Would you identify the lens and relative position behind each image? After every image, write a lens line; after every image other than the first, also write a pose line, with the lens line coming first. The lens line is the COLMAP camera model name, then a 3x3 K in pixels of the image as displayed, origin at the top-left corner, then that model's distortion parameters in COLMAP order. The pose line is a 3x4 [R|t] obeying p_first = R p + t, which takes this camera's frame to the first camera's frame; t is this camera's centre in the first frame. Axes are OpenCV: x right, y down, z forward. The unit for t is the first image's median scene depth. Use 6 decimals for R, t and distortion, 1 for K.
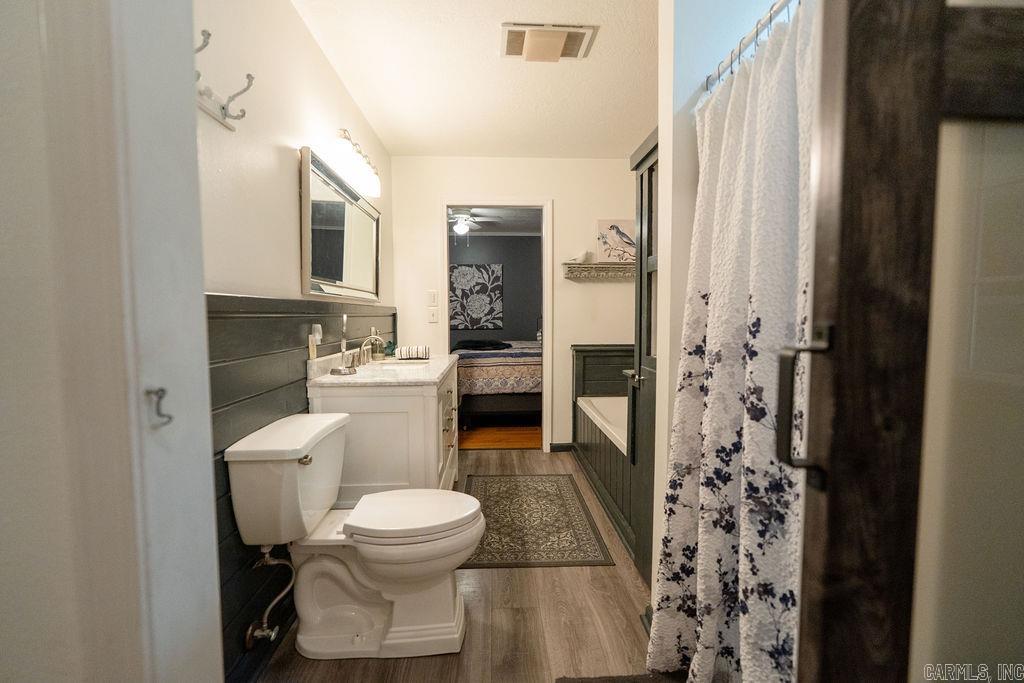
lens RADIAL K [[458.4, 0, 512.0], [0, 458.4, 341.5], [0, 0, 1]] dist [-0.006023, 0.000441]
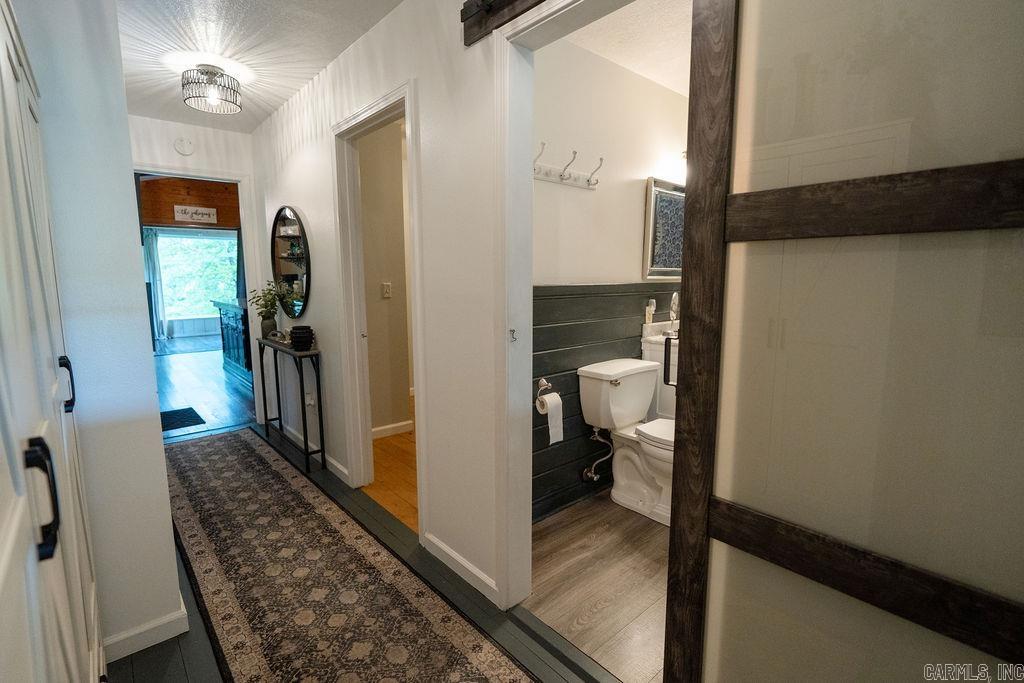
lens RADIAL K [[475.9, 0, 510.3], [0, 475.9, 340.3], [0, 0, 1]] dist [-0.004110, 0.000310]
pose [[0.627688, 0.109886, -0.770670, 0.658552], [-0.048104, 0.993570, 0.102488, -0.060512], [0.776977, -0.027258, 0.628939, -0.415548]]
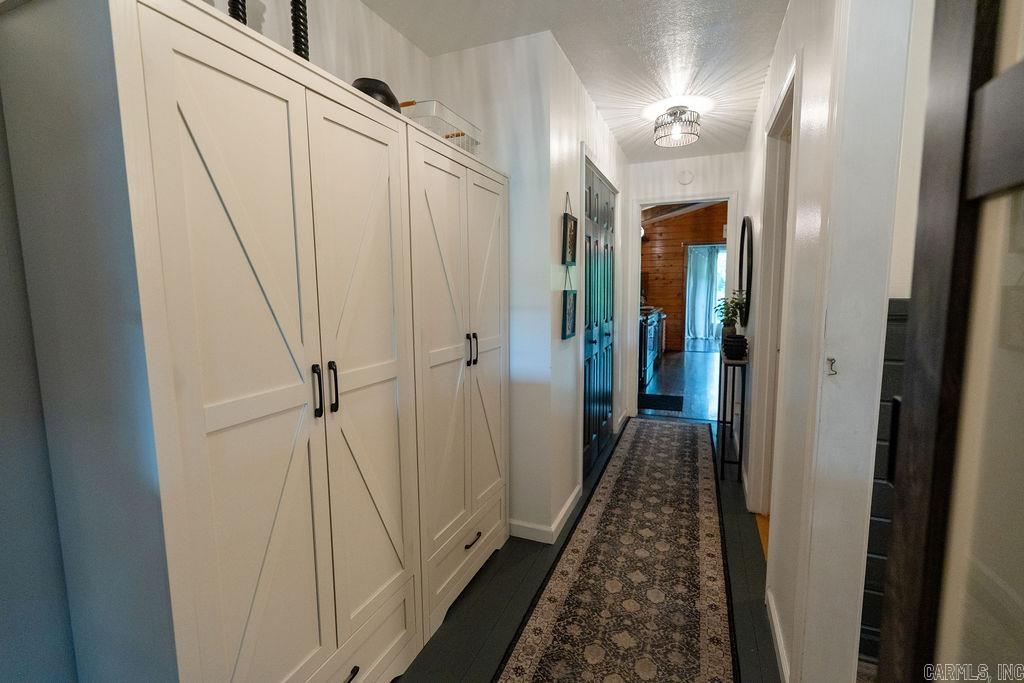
lens RADIAL K [[458.4, 0, 512.0], [0, 458.4, 341.5], [0, 0, 1]] dist [-0.006023, 0.000441]
pose [[-0.421315, 0.114475, -0.899660, 0.709158], [-0.045152, 0.988124, 0.146876, -0.089336], [0.905790, 0.102503, -0.411143, 0.165105]]
